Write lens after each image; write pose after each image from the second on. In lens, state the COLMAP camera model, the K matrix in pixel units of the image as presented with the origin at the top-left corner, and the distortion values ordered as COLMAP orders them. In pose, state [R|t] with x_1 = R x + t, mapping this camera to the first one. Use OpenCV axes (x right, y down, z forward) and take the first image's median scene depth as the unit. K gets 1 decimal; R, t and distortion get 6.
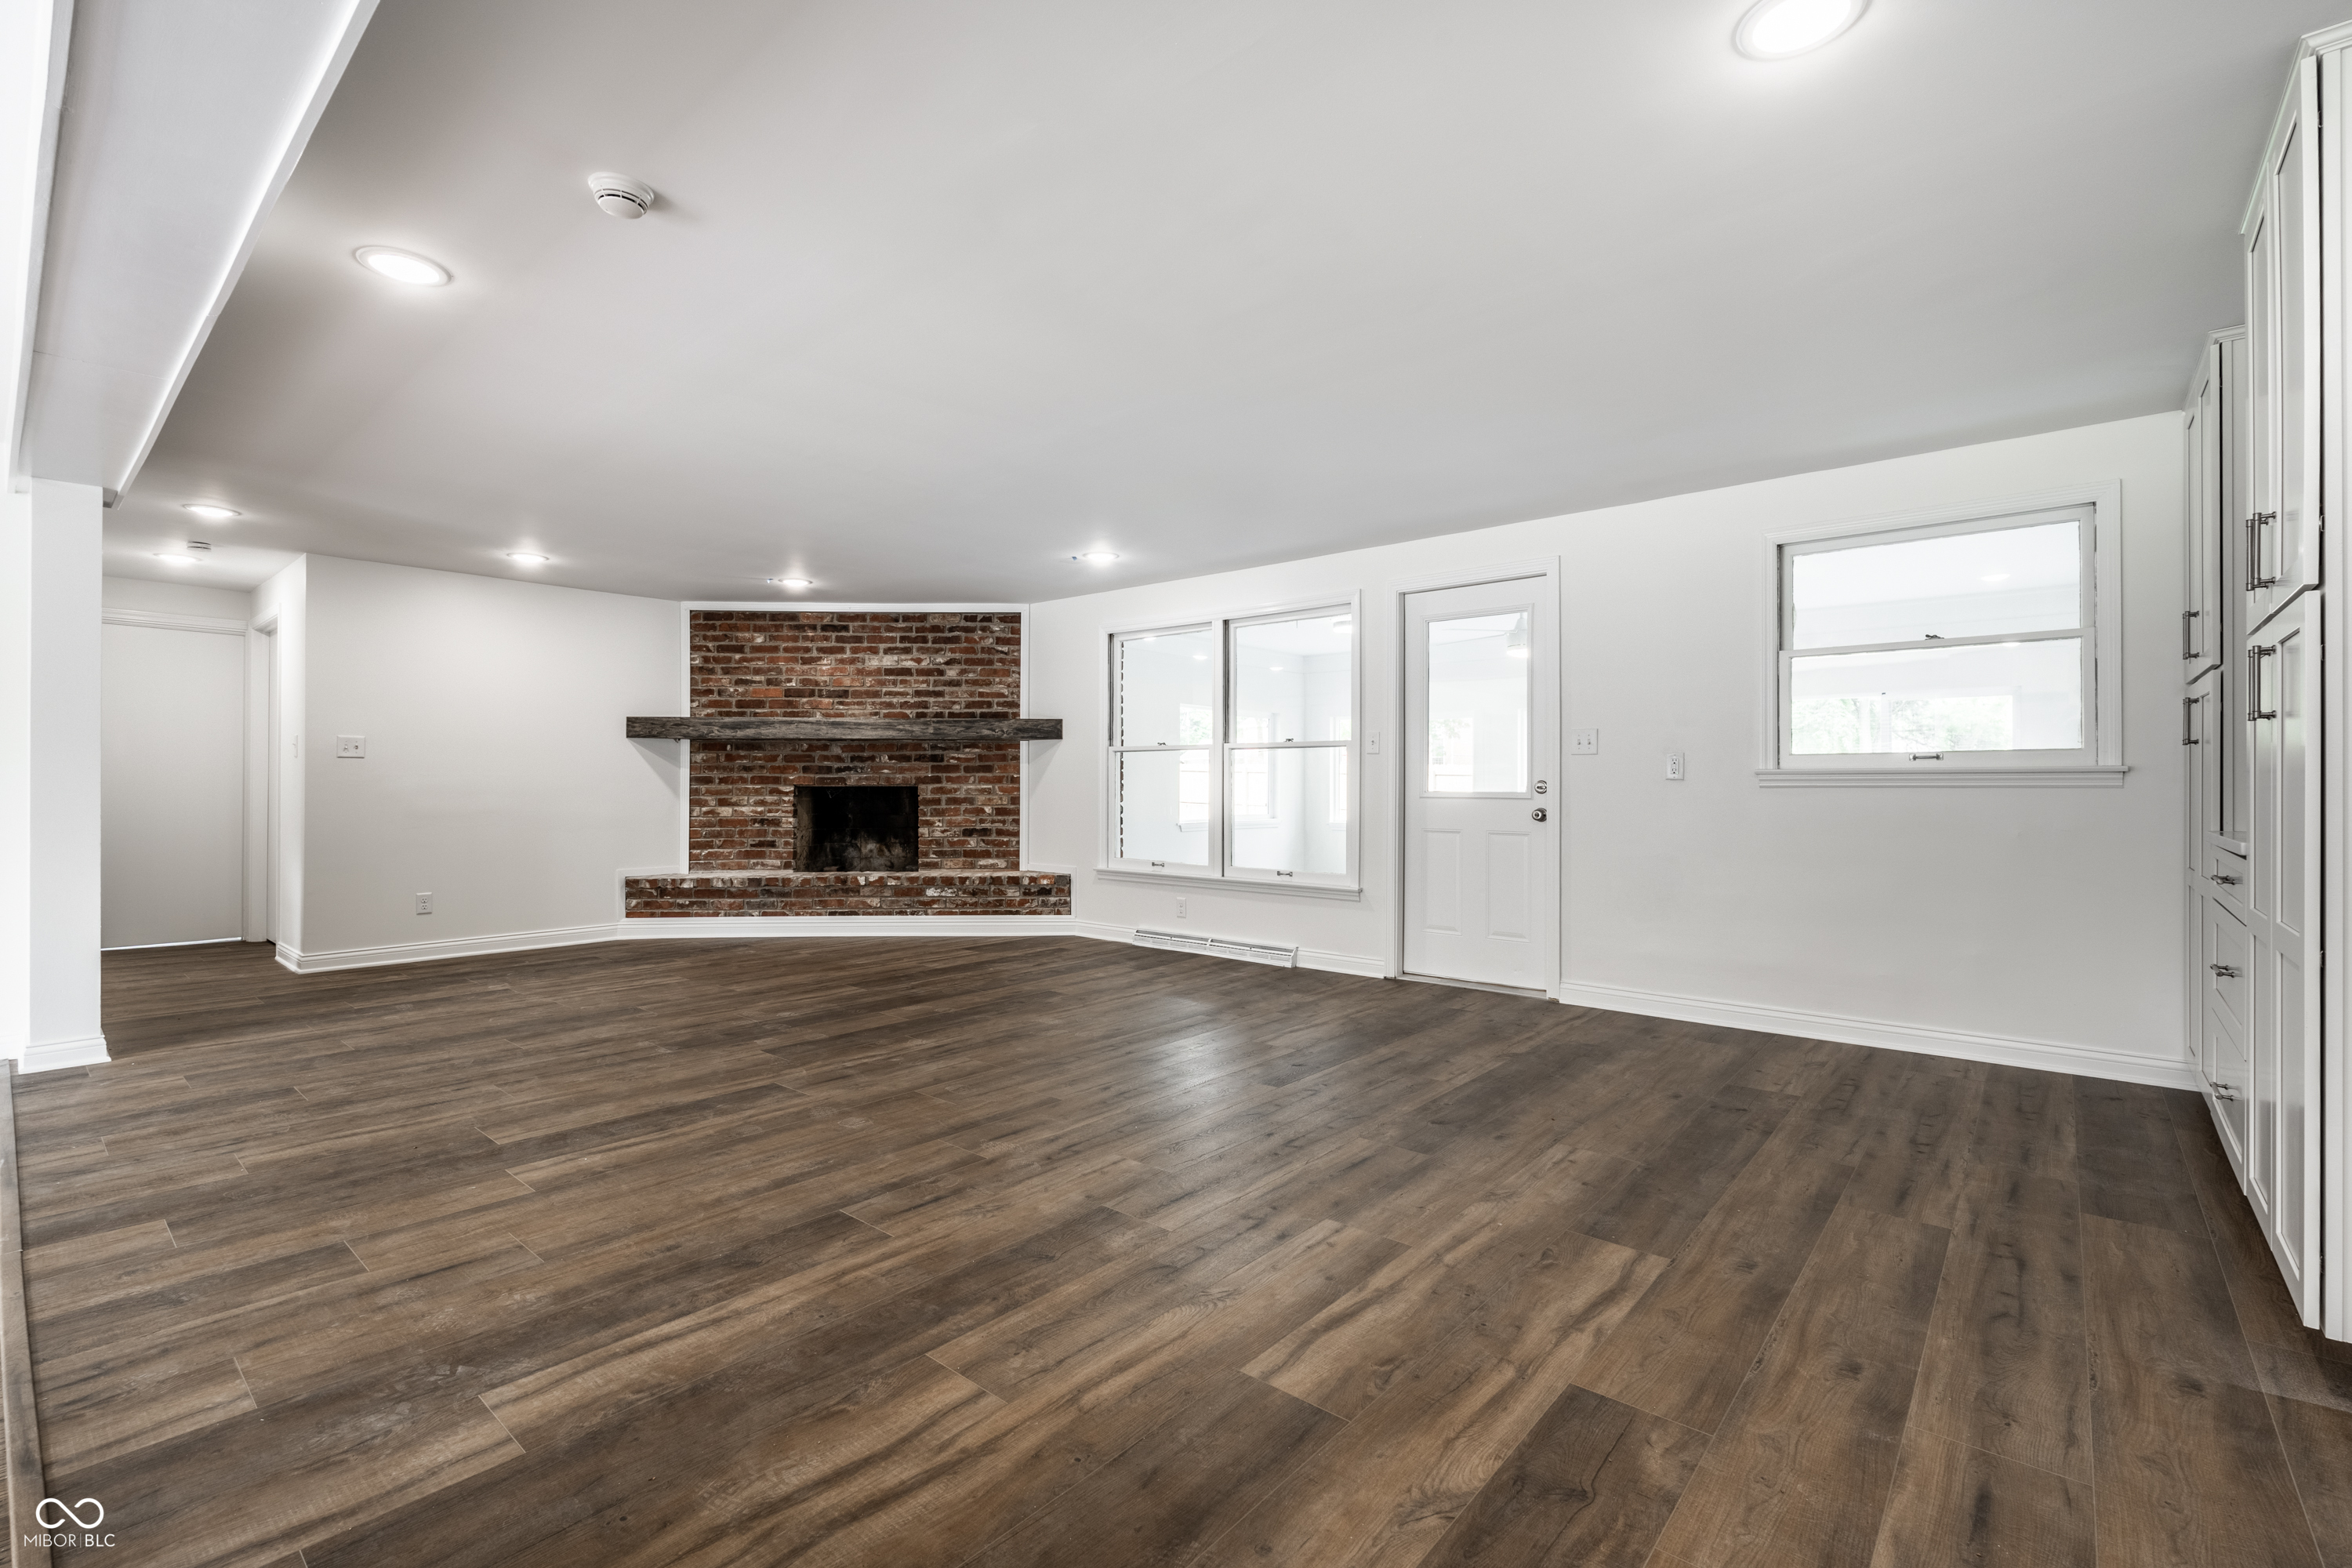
lens RADIAL K [[1051.7, 0, 1188.1], [0, 1051.7, 783.7], [0, 0, 1]] dist [-0.001059, -0.000789]
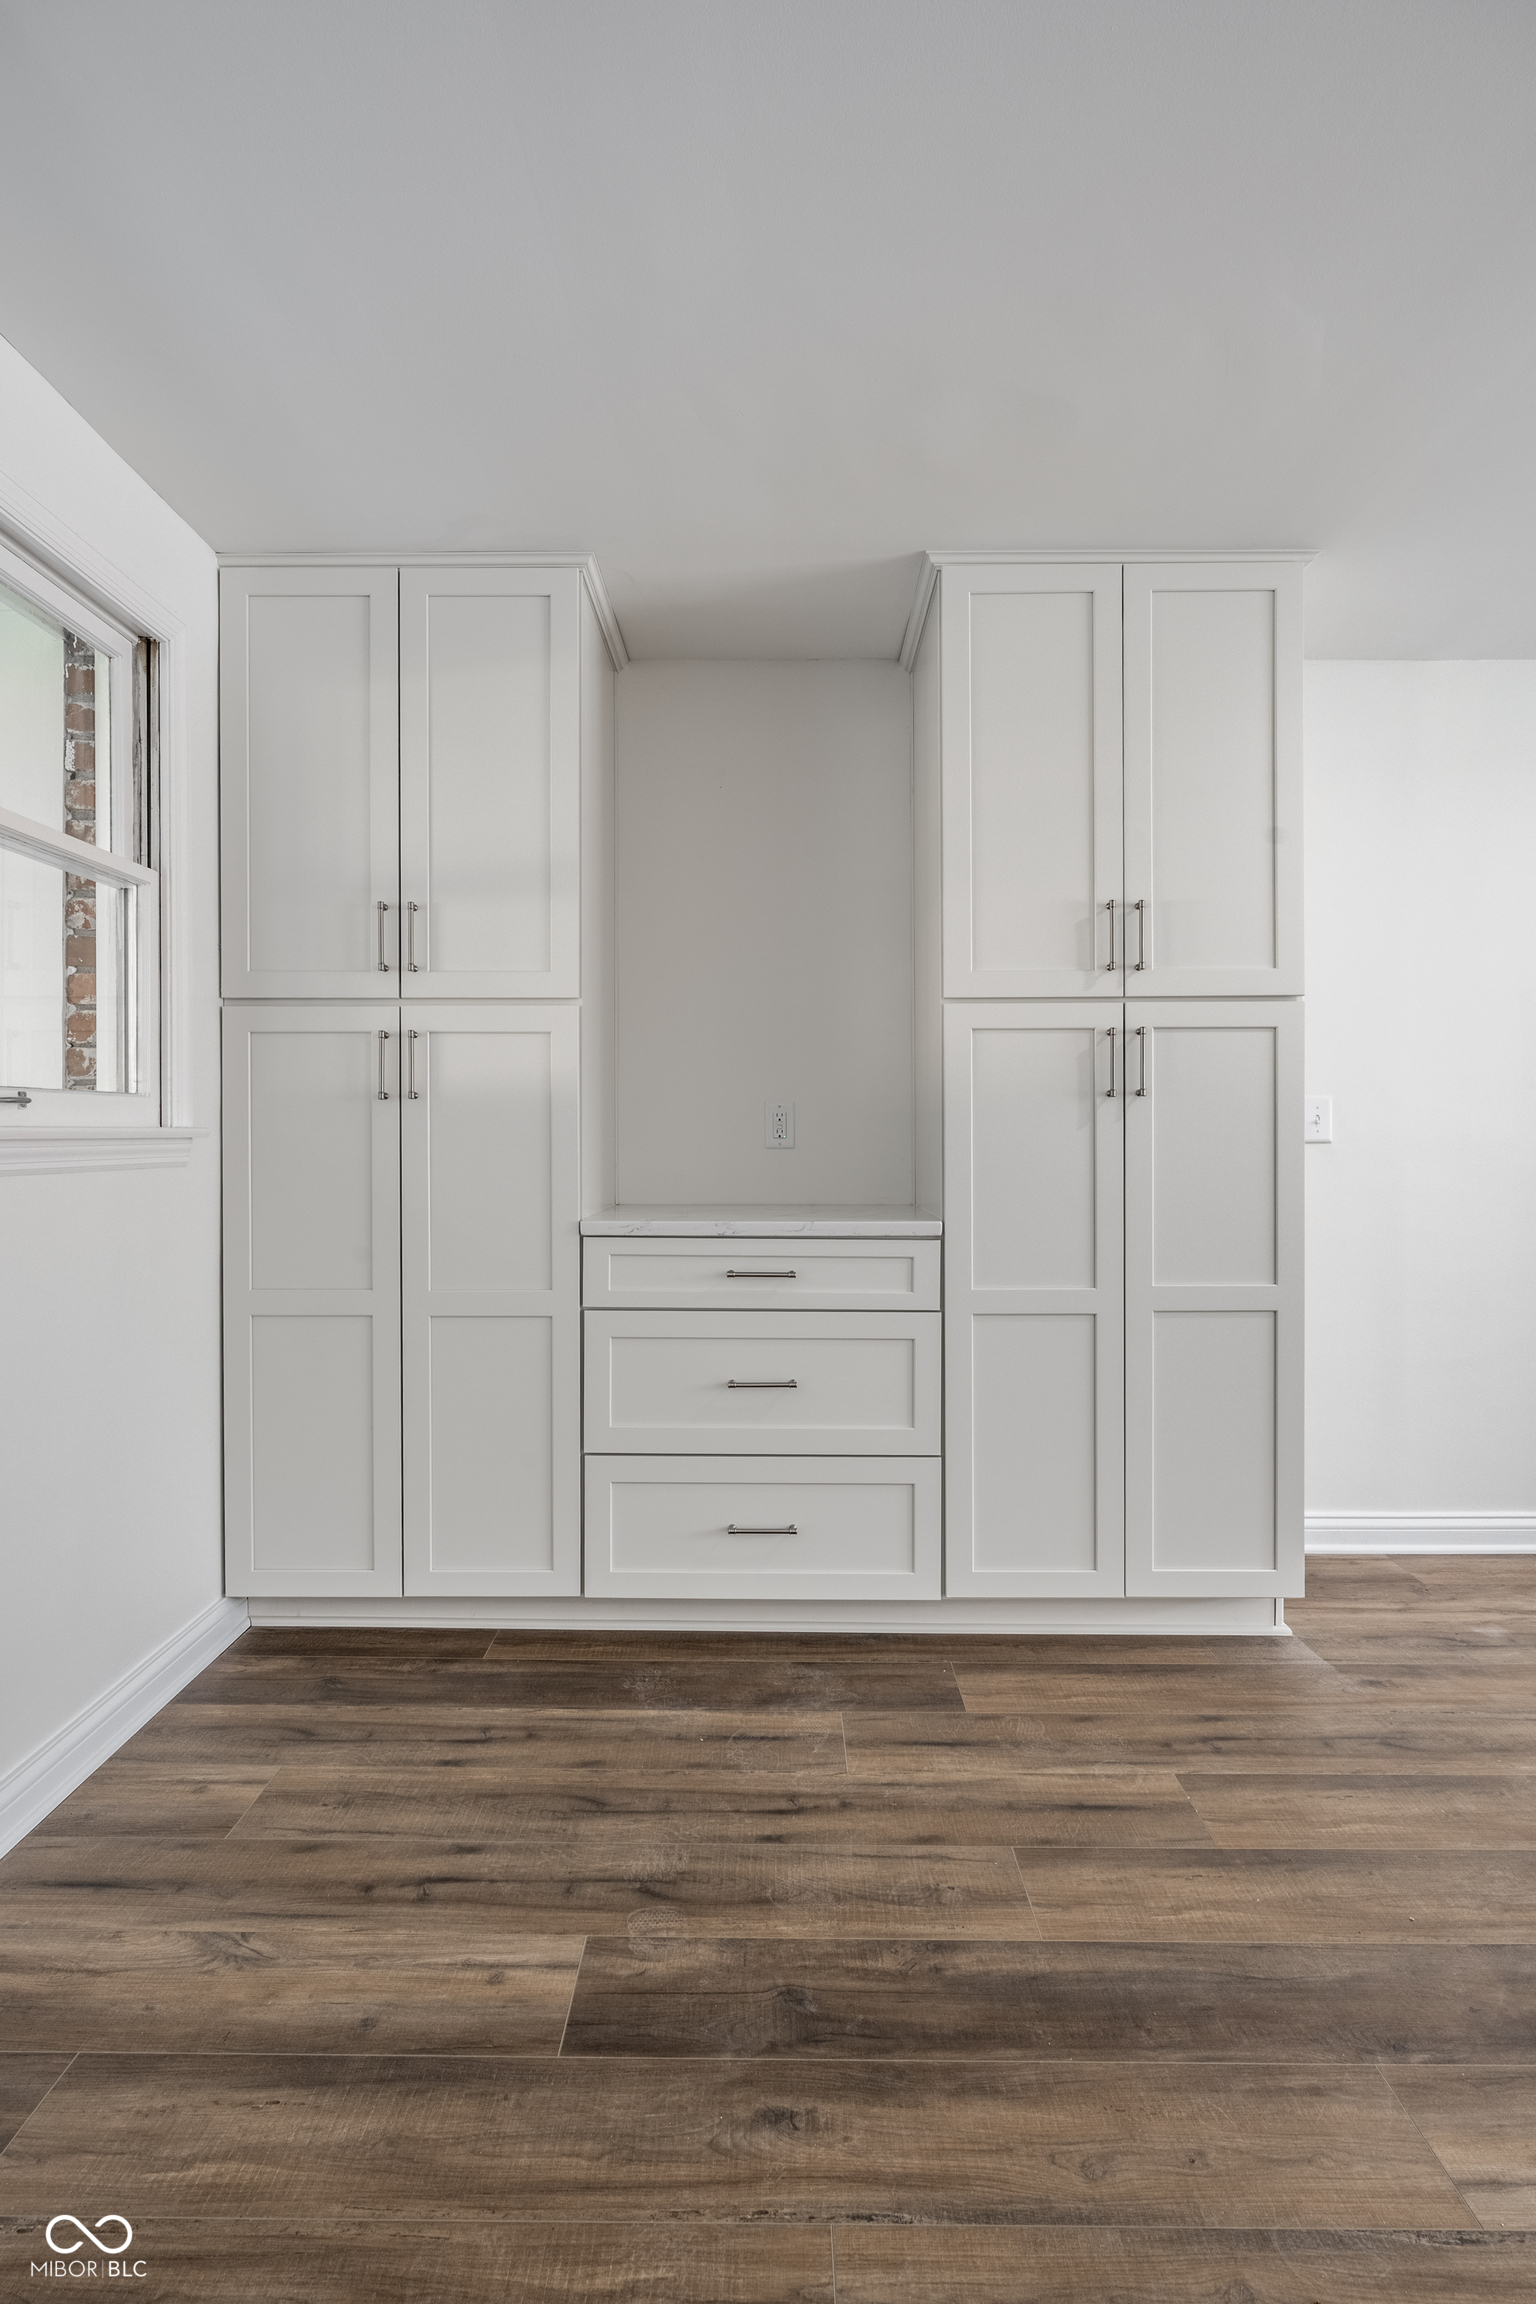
lens RADIAL K [[1280.5, 0, 780.0], [0, 1280.5, 1157.7], [0, 0, 1]] dist [0.001561, -0.000090]
pose [[-0.636790, -0.011800, 0.770947, 0.074302], [-0.000214, 0.999886, 0.015128, -0.005734], [-0.771038, 0.009468, -0.636719, 0.598067]]
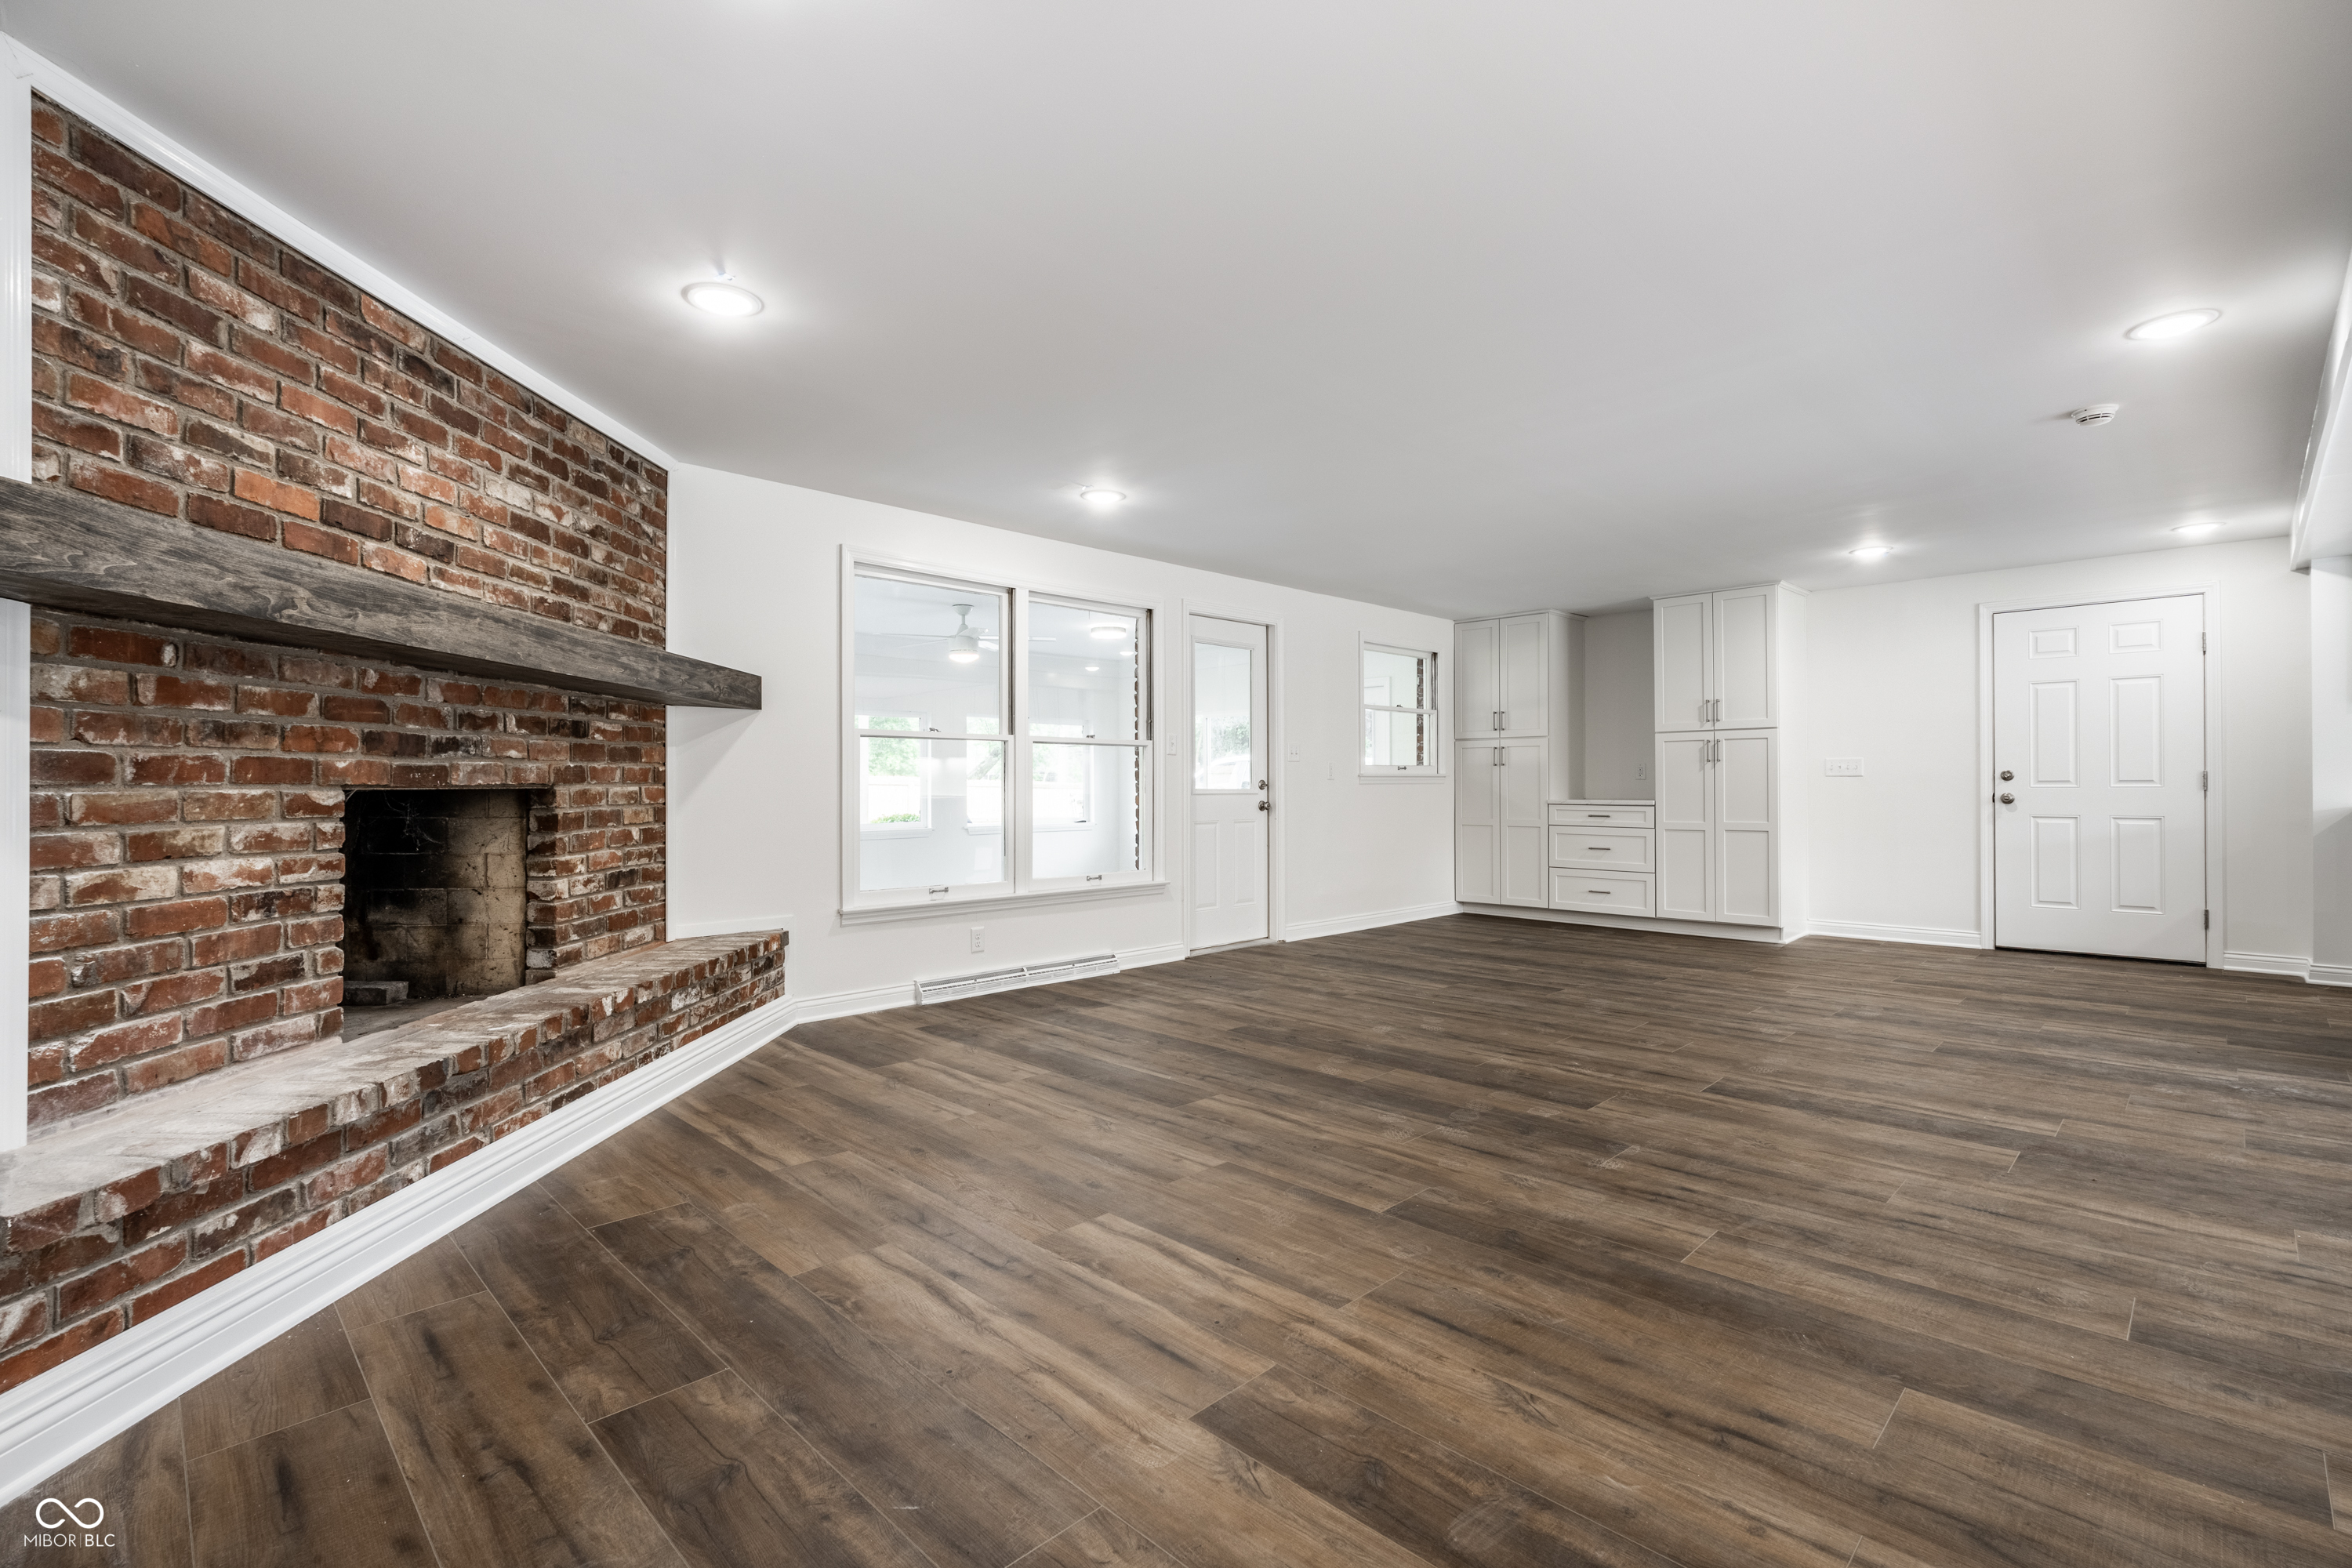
lens RADIAL K [[1051.7, 0, 1166.5], [0, 1051.7, 785.7], [0, 0, 1]] dist [-0.001059, -0.000789]
pose [[0.078359, -0.001653, 0.996924, -0.697137], [0.003302, 0.999994, 0.001398, 0.001328], [-0.996920, 0.003182, 0.078364, 0.708162]]
